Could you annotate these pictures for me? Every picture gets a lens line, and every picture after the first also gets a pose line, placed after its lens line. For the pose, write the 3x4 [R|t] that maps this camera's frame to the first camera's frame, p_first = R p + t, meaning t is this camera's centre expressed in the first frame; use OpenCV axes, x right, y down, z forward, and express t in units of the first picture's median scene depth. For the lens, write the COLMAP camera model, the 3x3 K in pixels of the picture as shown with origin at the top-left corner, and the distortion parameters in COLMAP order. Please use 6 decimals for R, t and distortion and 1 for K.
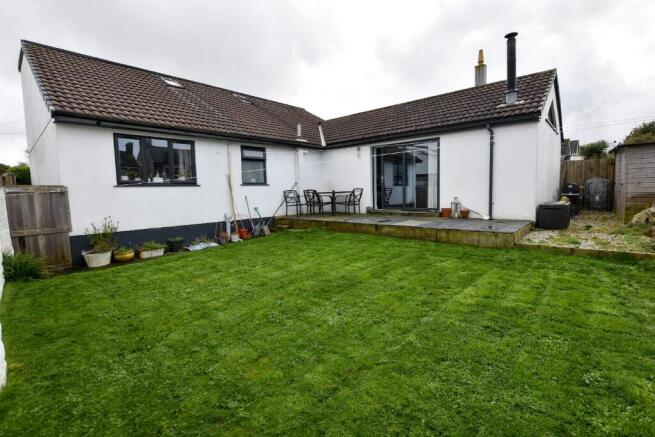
lens RADIAL K [[299.7, 0, 327.5], [0, 299.7, 218.5], [0, 0, 1]] dist [0.001509, 0.000162]
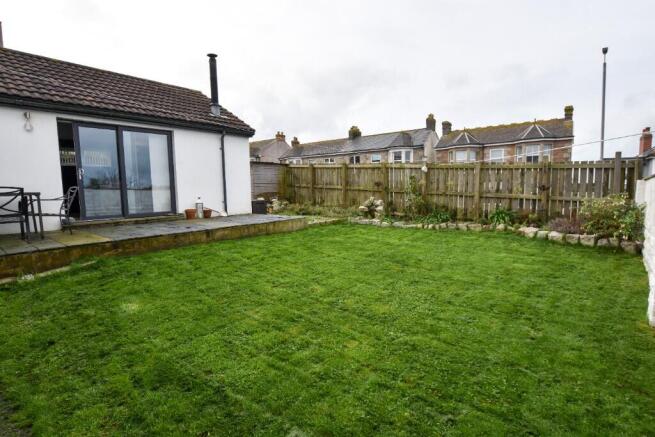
lens RADIAL K [[328.9, 0, 327.5], [0, 328.9, 218.5], [0, 0, 1]] dist [-0.000916, -0.000270]
pose [[-0.034163, -0.078176, 0.996354, -0.682697], [0.108353, 0.990770, 0.081453, -0.045540], [-0.993525, 0.110741, -0.025377, 0.633059]]
